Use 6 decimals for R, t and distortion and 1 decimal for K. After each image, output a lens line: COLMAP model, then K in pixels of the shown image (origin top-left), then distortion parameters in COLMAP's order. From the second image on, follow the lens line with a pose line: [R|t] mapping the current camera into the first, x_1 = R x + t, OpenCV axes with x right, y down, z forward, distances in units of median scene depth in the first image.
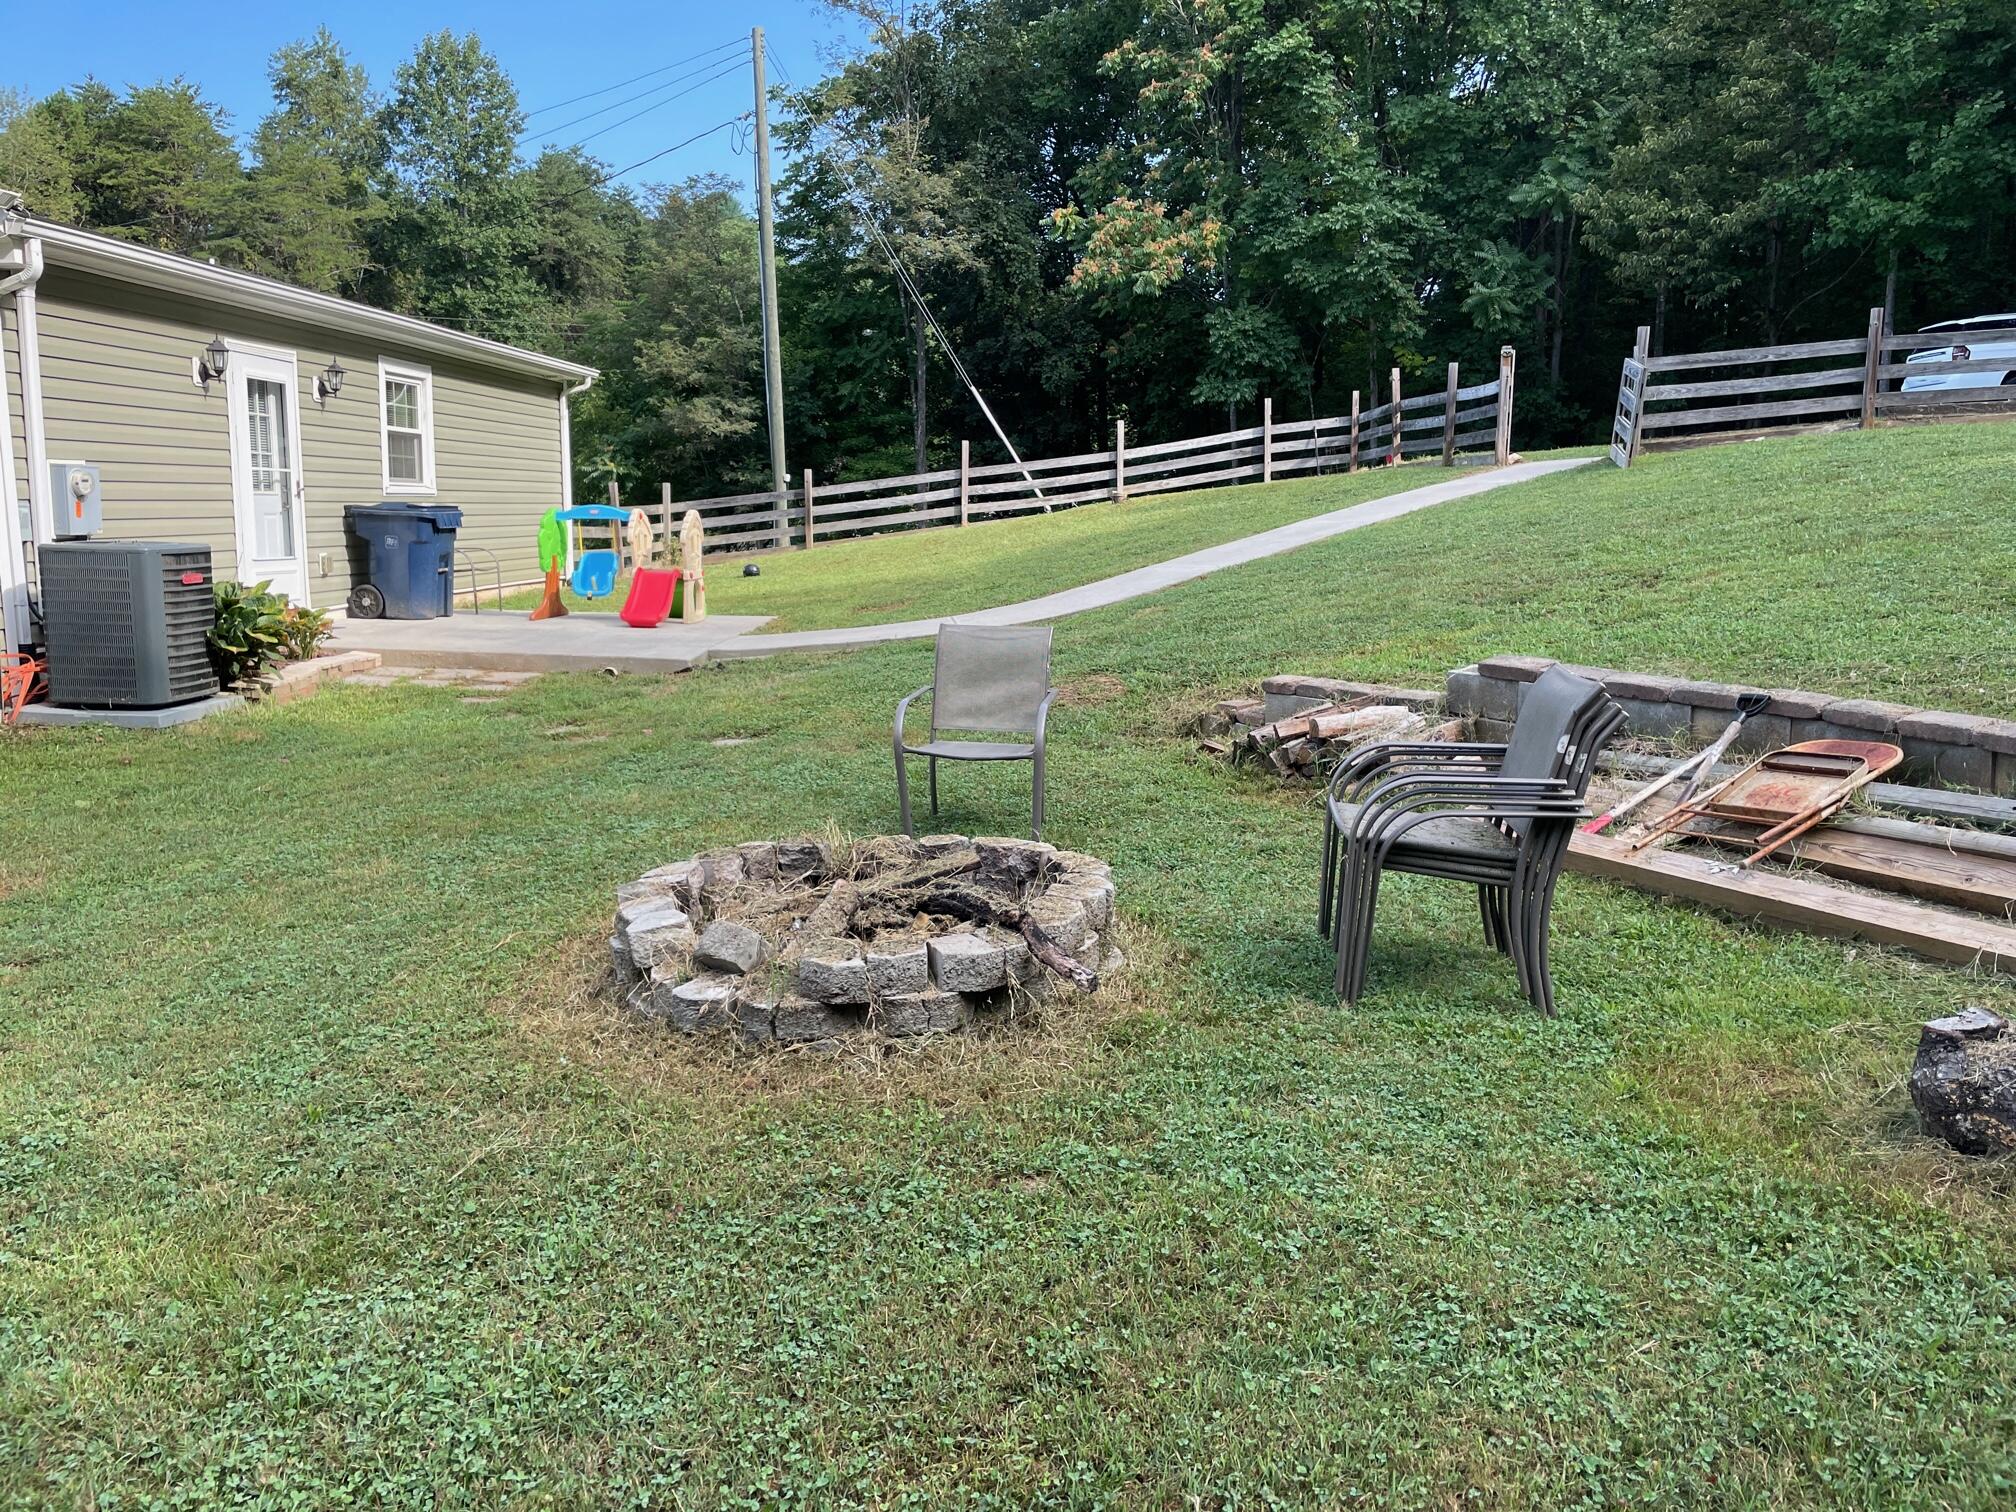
lens RADIAL K [[1508.0, 0, 1018.1], [0, 1508.0, 760.6], [0, 0, 1]] dist [0.075057, -0.110352]
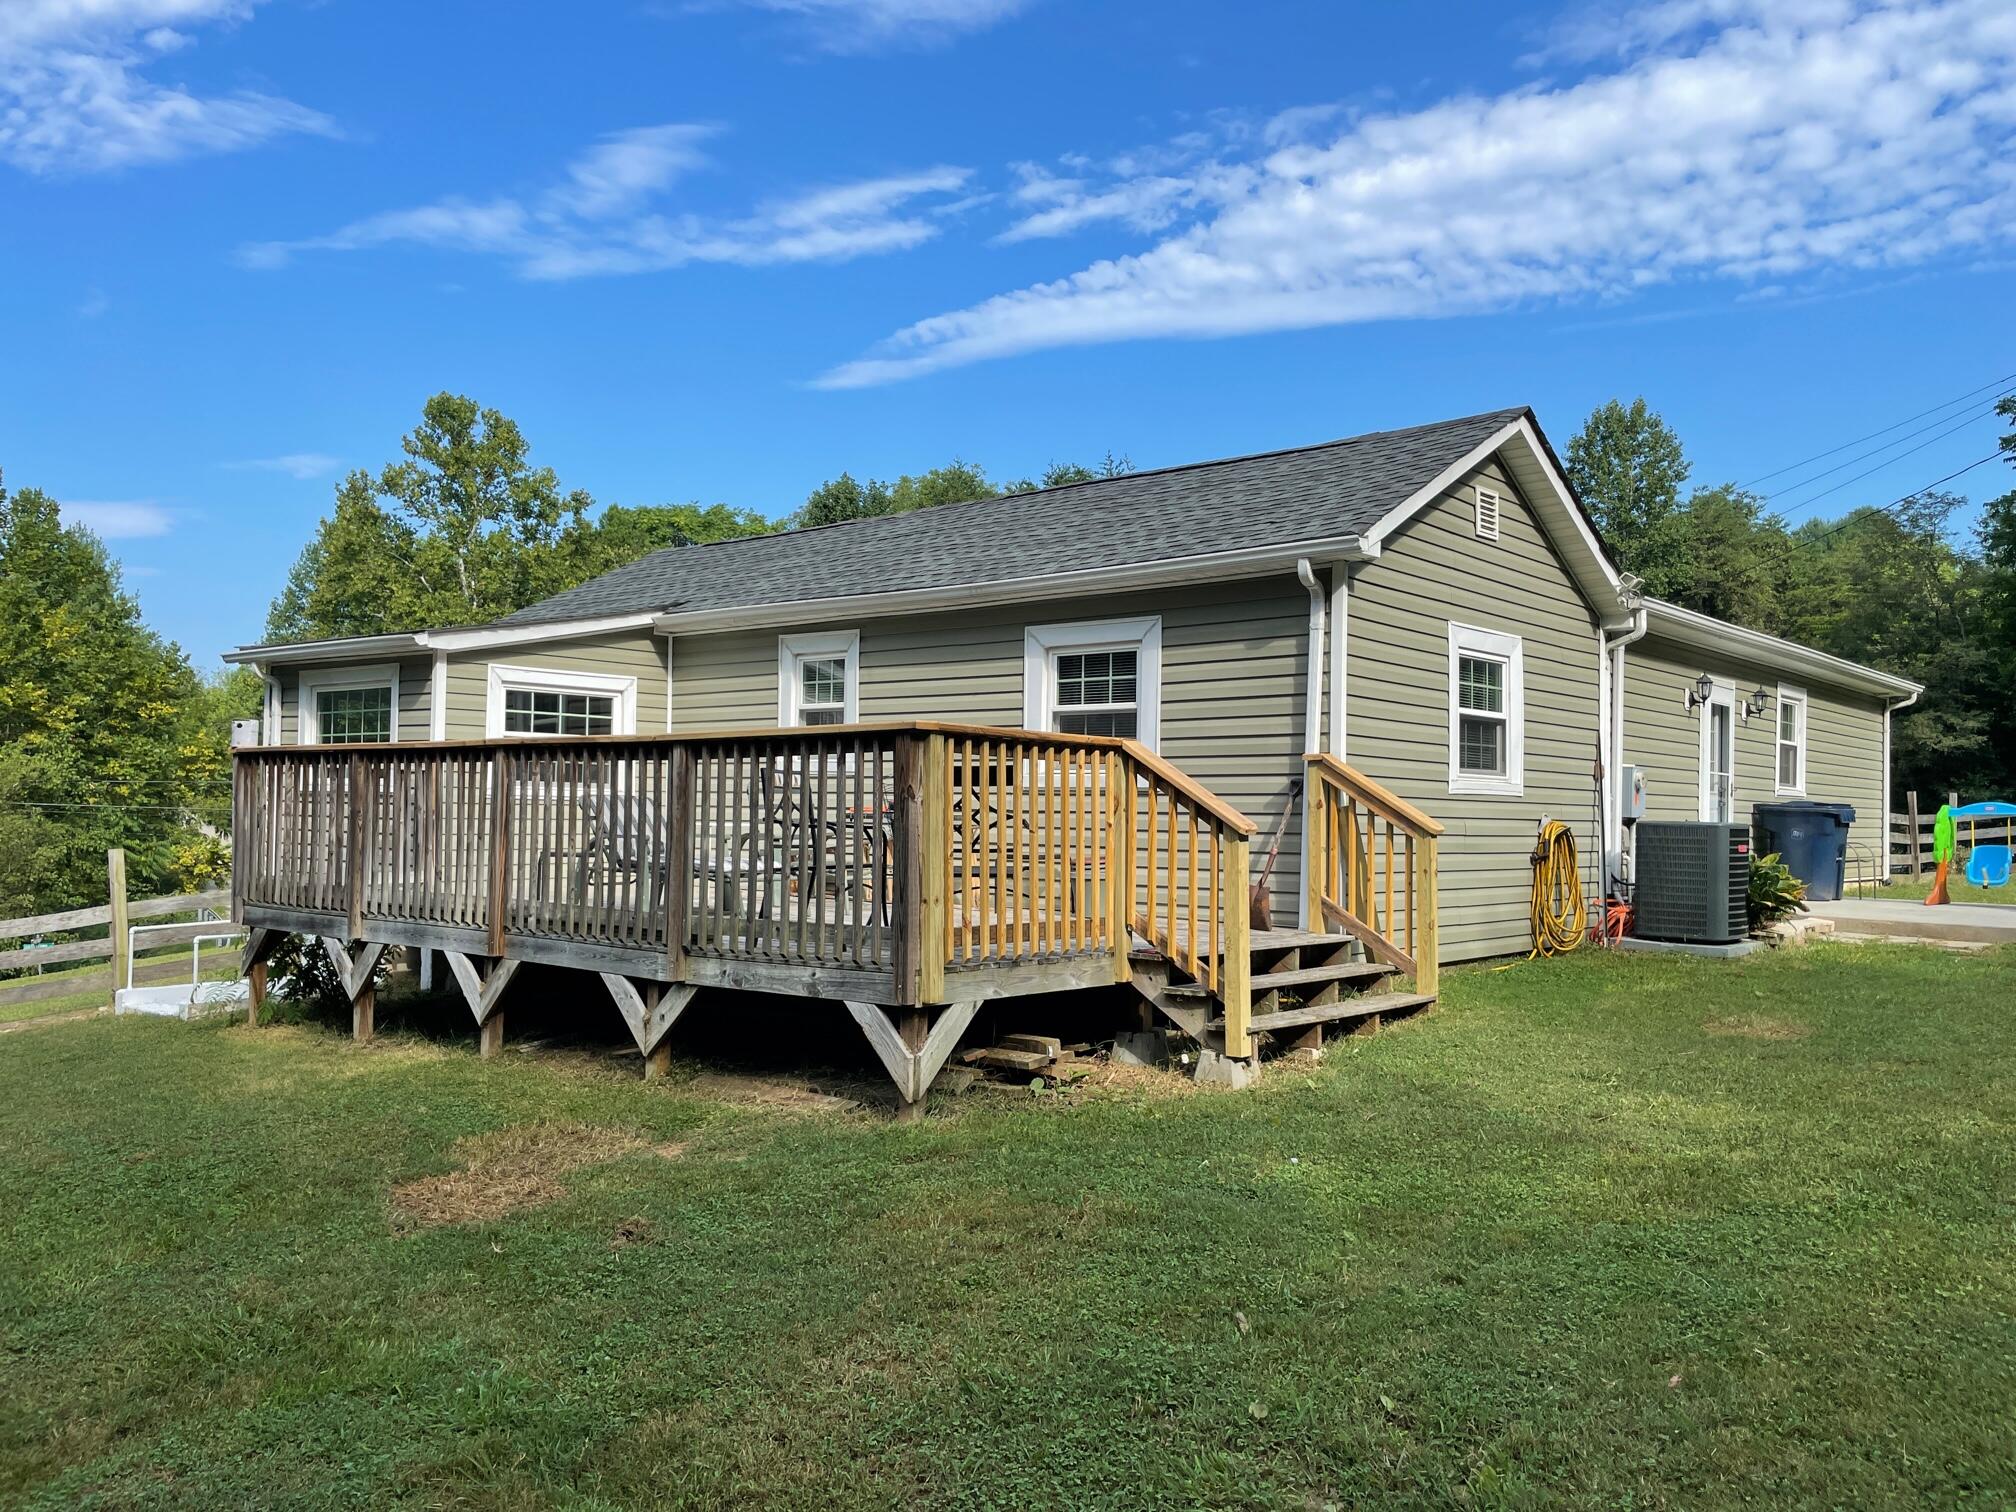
lens RADIAL K [[1508.0, 0, 1018.1], [0, 1508.0, 760.6], [0, 0, 1]] dist [0.075057, -0.110352]
pose [[0.774273, -0.021870, -0.632474, -0.038913], [-0.112765, 0.978641, -0.171886, 0.021183], [0.622724, 0.204408, 0.755270, -0.082033]]
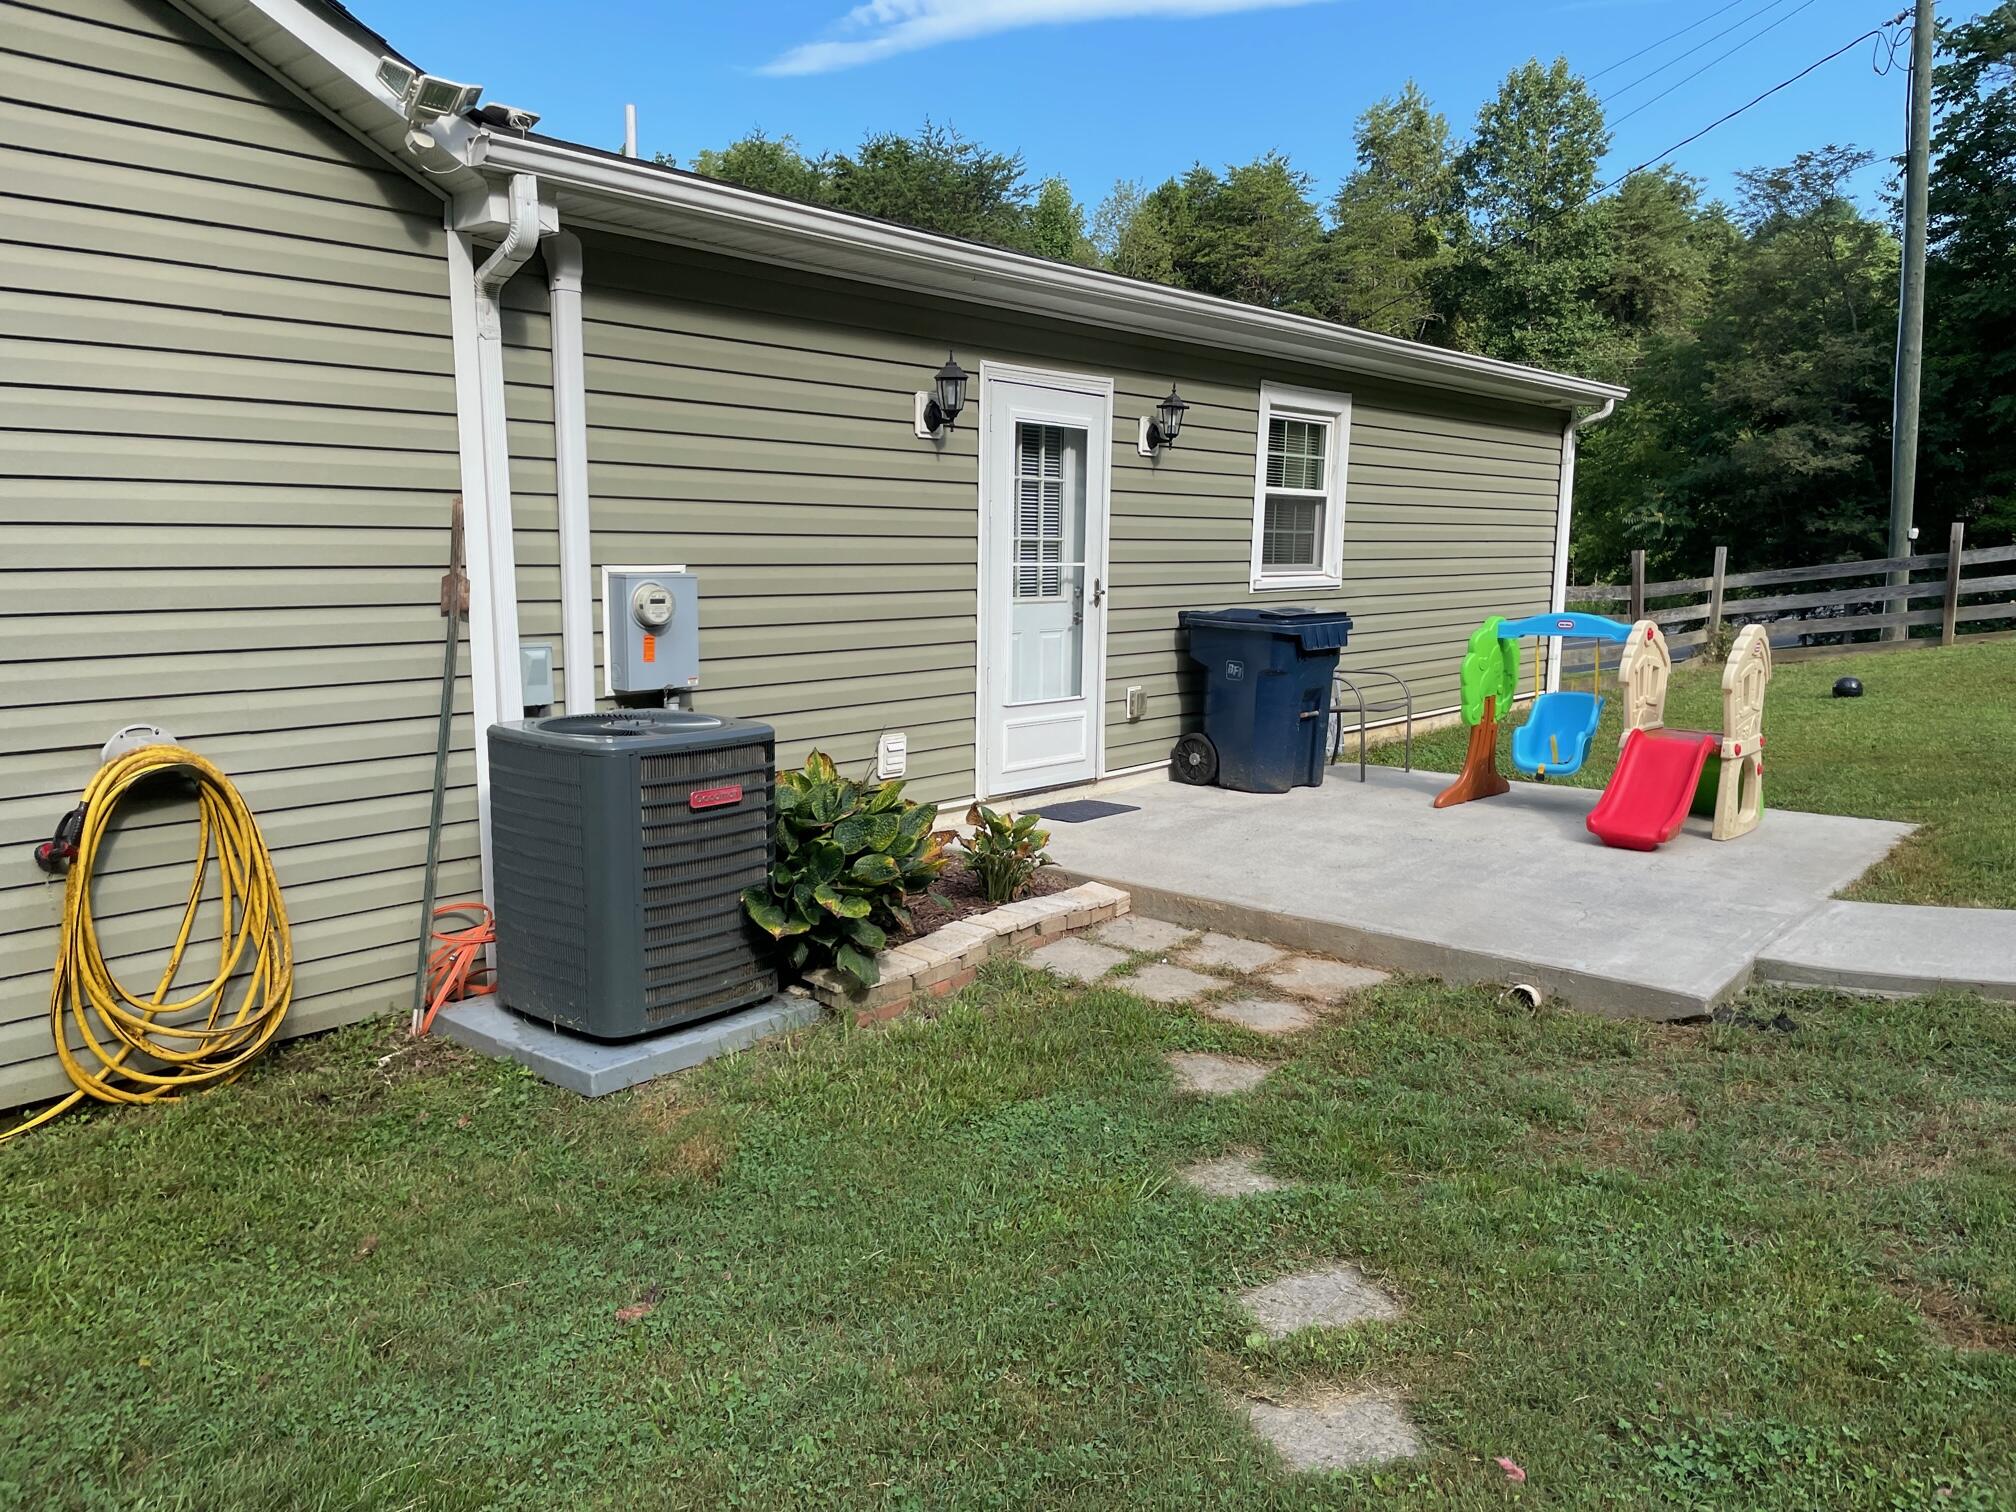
lens RADIAL K [[1527.9, 0, 1034.6], [0, 1527.9, 773.7], [0, 0, 1]] dist [0.070397, -0.096276]
pose [[0.799298, 0.081501, -0.595382, -0.028070], [-0.095434, 0.995403, 0.008139, -0.029112], [0.593308, 0.050314, 0.803402, 0.130861]]
